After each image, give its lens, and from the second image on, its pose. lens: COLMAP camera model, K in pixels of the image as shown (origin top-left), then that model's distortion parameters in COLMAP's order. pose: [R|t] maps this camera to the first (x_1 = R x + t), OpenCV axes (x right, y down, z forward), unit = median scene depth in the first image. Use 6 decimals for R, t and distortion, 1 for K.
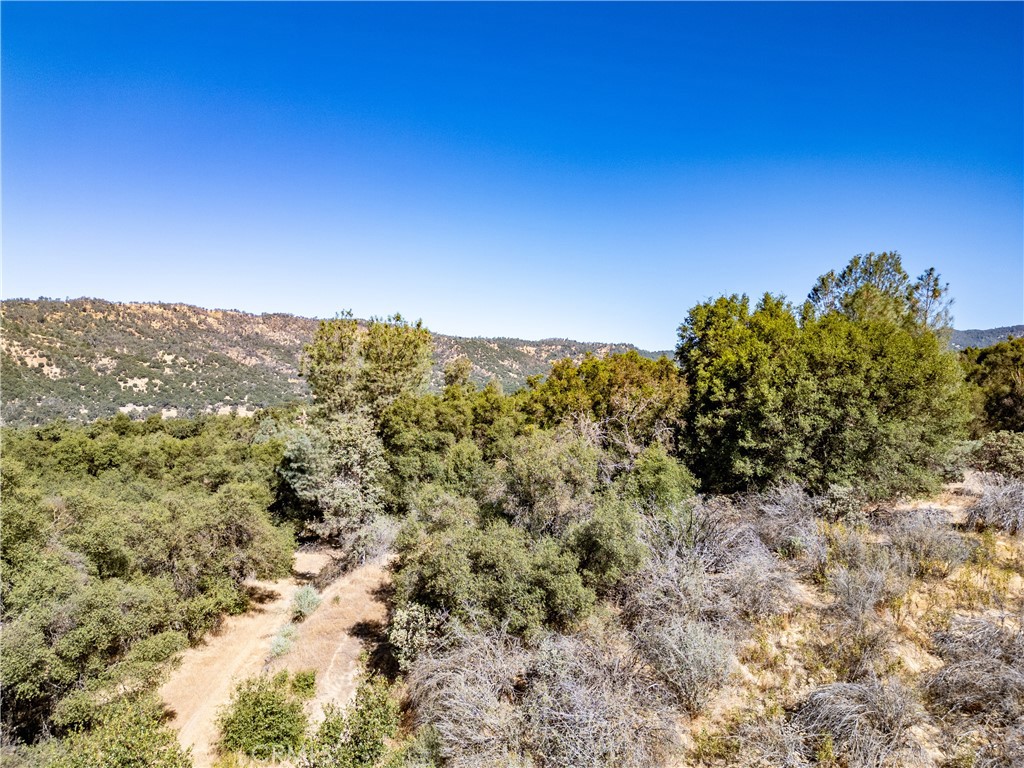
lens RADIAL K [[713.6, 0, 512.0], [0, 713.6, 384.0], [0, 0, 1]] dist [0.080182, -0.082015]
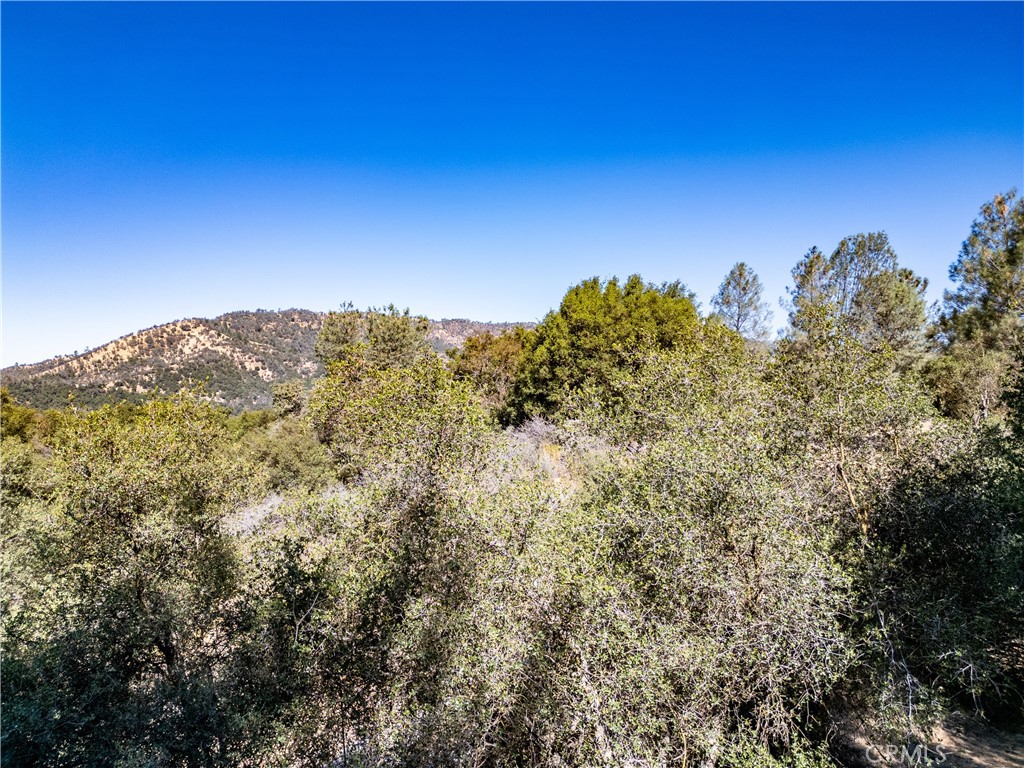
lens RADIAL K [[713.6, 0, 512.0], [0, 713.6, 384.0], [0, 0, 1]] dist [0.080182, -0.082015]
pose [[0.971458, -0.000523, -0.237211, 0.324406], [-0.000145, 0.999996, -0.002801, 0.040315], [0.237211, 0.002756, 0.971454, -0.129955]]
